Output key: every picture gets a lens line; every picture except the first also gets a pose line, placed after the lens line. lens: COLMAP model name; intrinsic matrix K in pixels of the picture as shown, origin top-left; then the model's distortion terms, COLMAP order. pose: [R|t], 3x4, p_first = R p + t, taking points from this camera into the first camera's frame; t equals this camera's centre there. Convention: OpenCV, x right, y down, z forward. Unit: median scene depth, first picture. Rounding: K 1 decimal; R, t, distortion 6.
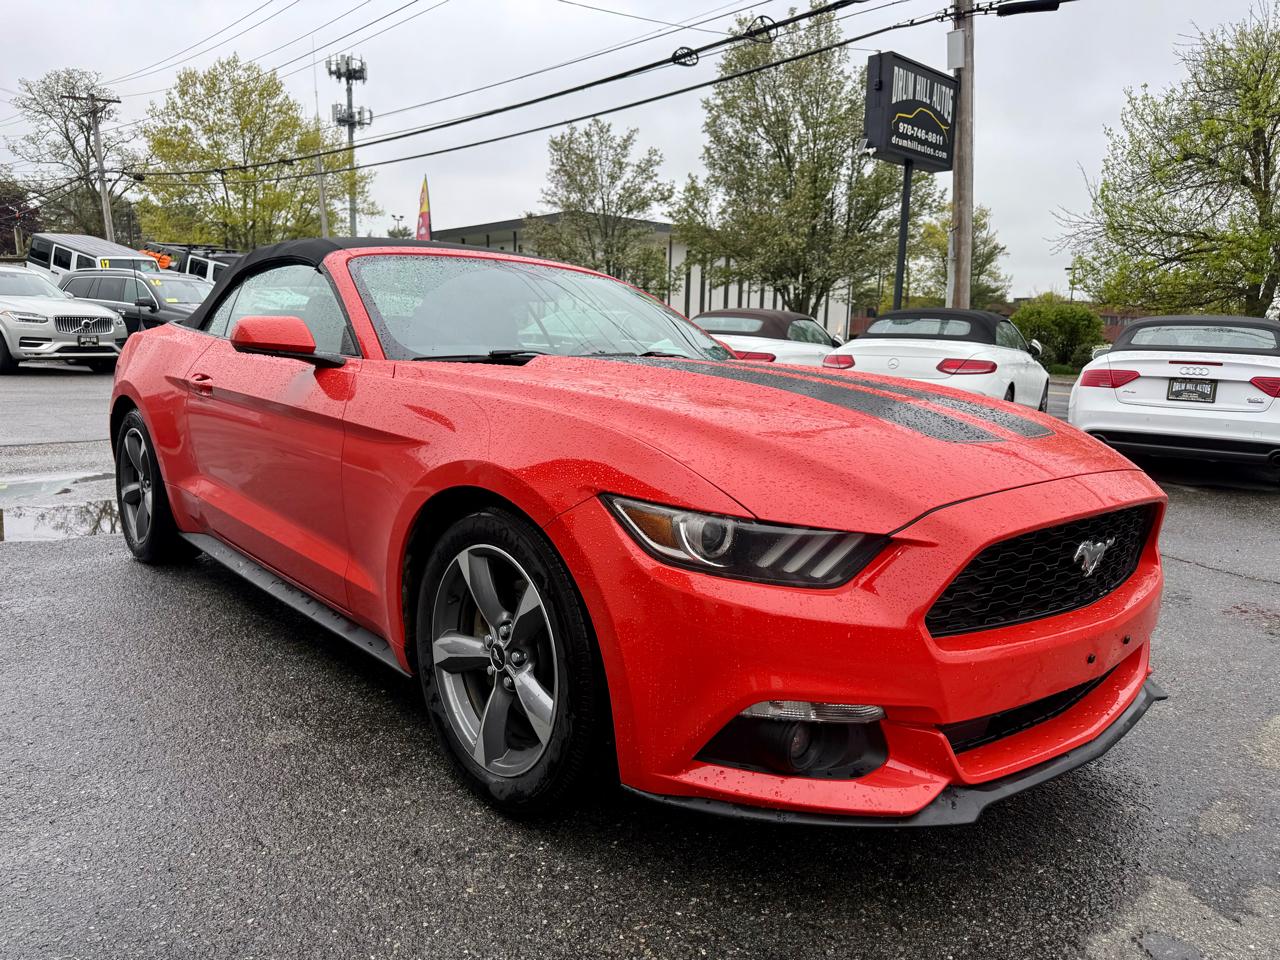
lens RADIAL K [[922.1, 0, 642.5], [0, 922.1, 485.6], [0, 0, 1]] dist [0.002494, -0.011273]
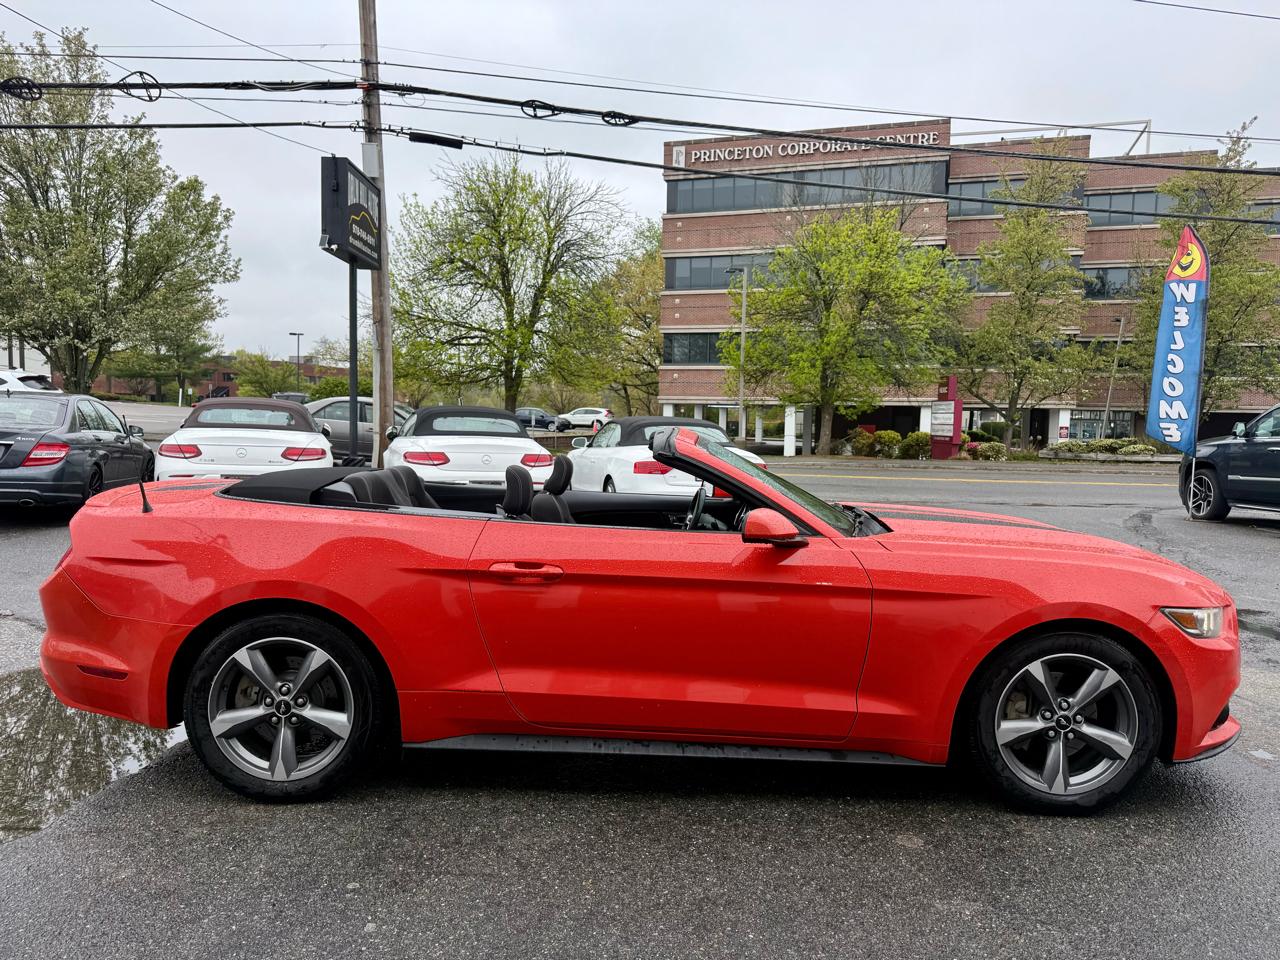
lens RADIAL K [[922.5, 0, 640.0], [0, 922.5, 480.0], [0, 0, 1]] dist [0.008672, -0.018878]
pose [[0.661142, -0.061113, 0.747768, -0.154933], [0.107359, 0.994126, -0.013675, -0.024842], [-0.742540, 0.089321, 0.663820, 0.036947]]
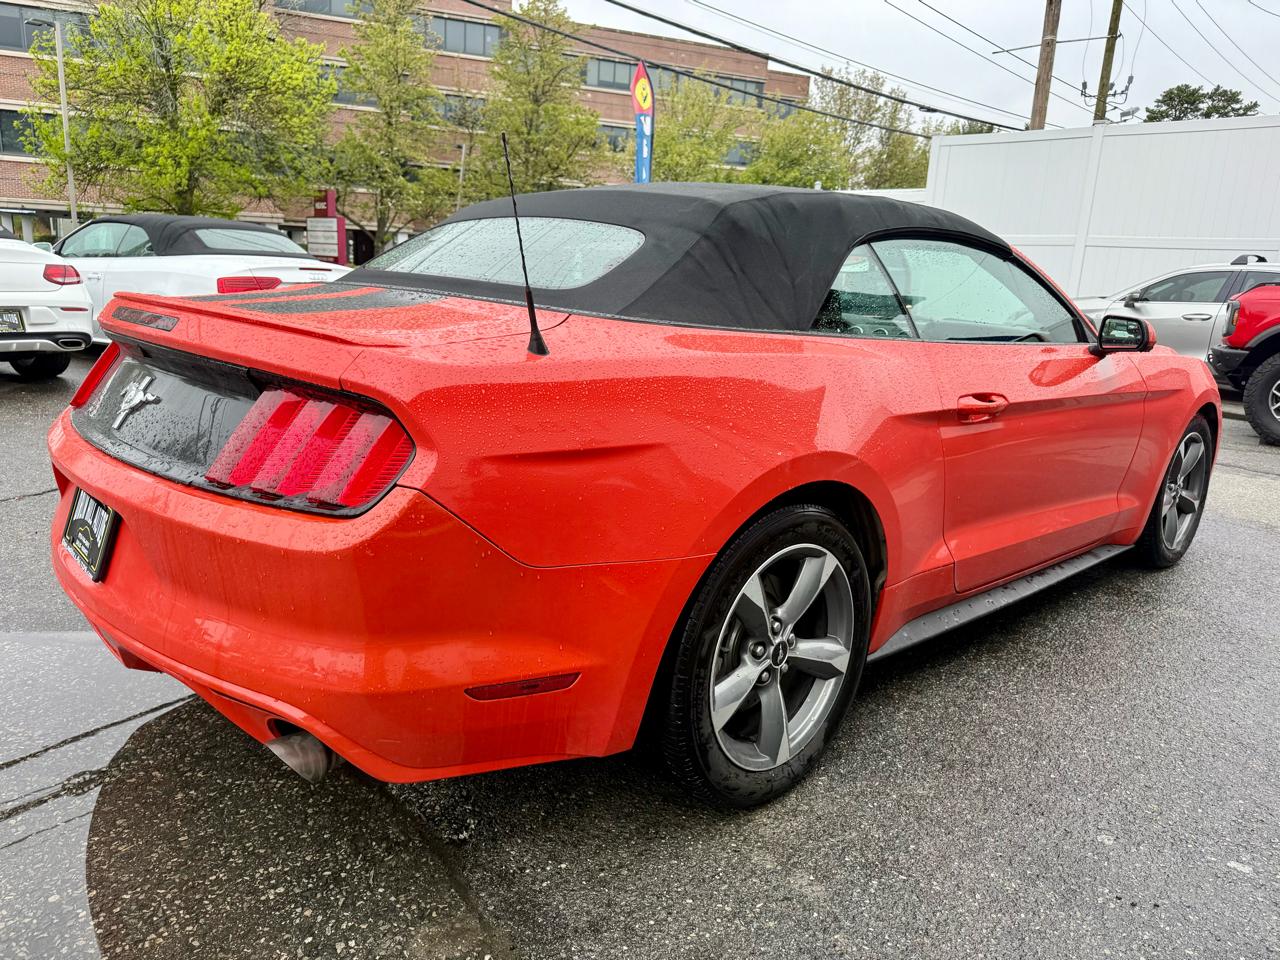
lens RADIAL K [[921.1, 0, 639.1], [0, 921.1, 478.8], [0, 0, 1]] dist [0.002622, -0.011249]
pose [[-0.022748, -0.248574, 0.968346, -0.169422], [0.096545, 0.963523, 0.249604, -0.037690], [-0.995069, 0.099167, 0.002080, 0.182874]]
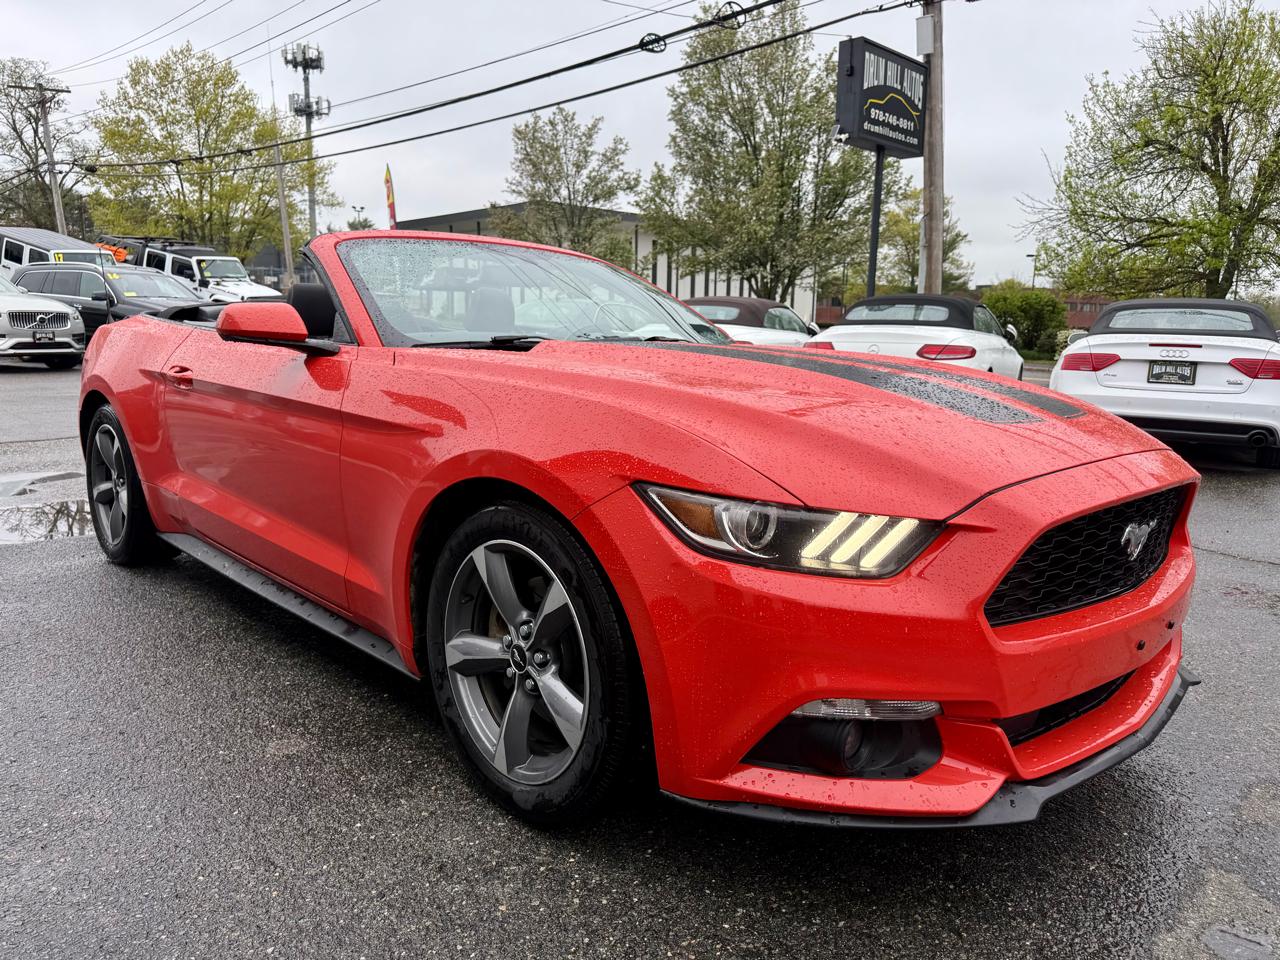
lens RADIAL K [[926.1, 0, 640.0], [0, 926.1, 480.0], [0, 0, 1]] dist [-0.001852, -0.006385]
pose [[0.999308, -0.016169, 0.033502, -0.005272], [0.016072, 0.999866, 0.003170, 0.000202], [-0.033548, -0.002629, 0.999434, 0.004085]]
